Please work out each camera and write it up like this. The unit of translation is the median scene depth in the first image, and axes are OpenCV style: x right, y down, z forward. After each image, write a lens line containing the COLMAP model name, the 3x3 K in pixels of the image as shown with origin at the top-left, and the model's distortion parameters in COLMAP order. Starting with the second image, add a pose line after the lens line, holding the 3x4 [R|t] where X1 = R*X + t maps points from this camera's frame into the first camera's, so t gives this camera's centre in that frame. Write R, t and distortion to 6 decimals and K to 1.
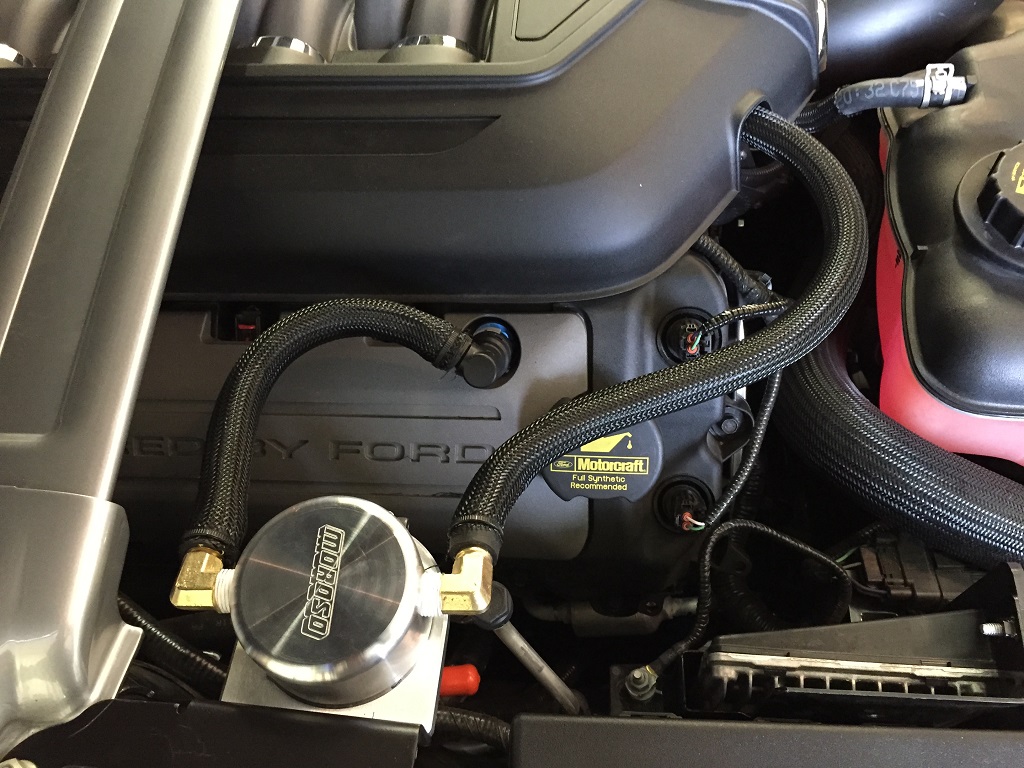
lens RADIAL K [[849.3, 0, 512.0], [0, 849.3, 384.0], [0, 0, 1]] dist [0.000923, -0.001106]
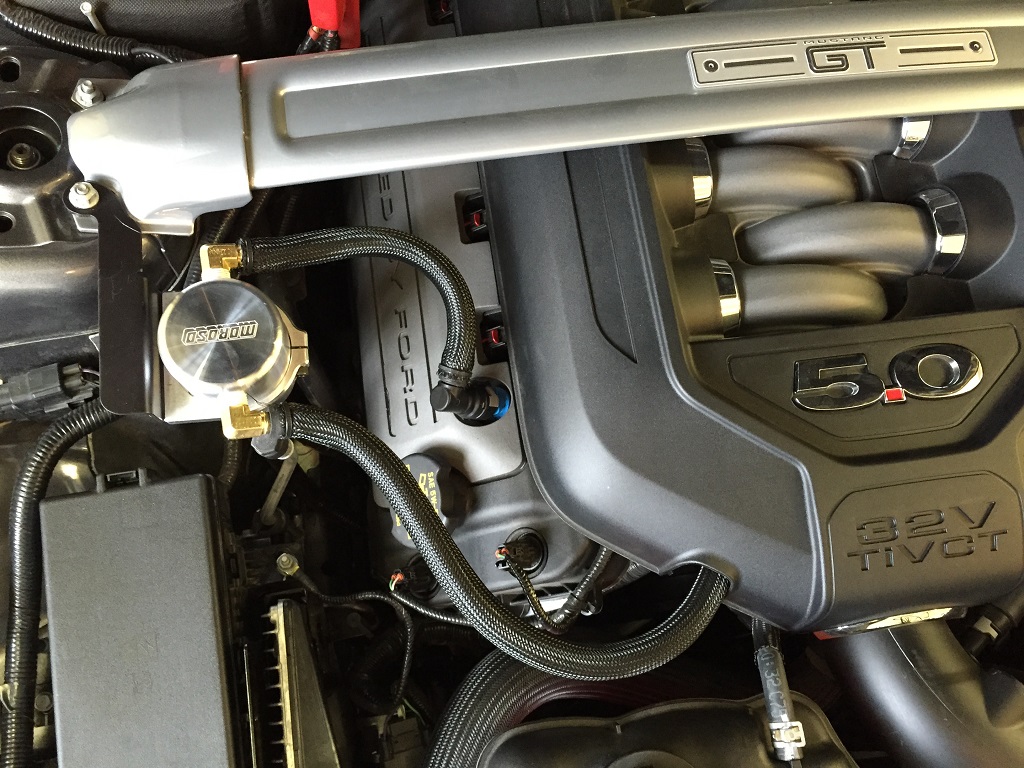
lens RADIAL K [[849.3, 0, 512.0], [0, 849.3, 384.0], [0, 0, 1]] dist [0.000923, -0.001106]
pose [[0.212315, 0.965725, -0.149323, 0.150215], [-0.914157, 0.250282, 0.318866, -0.500986], [0.345309, 0.068805, 0.935963, -0.200565]]
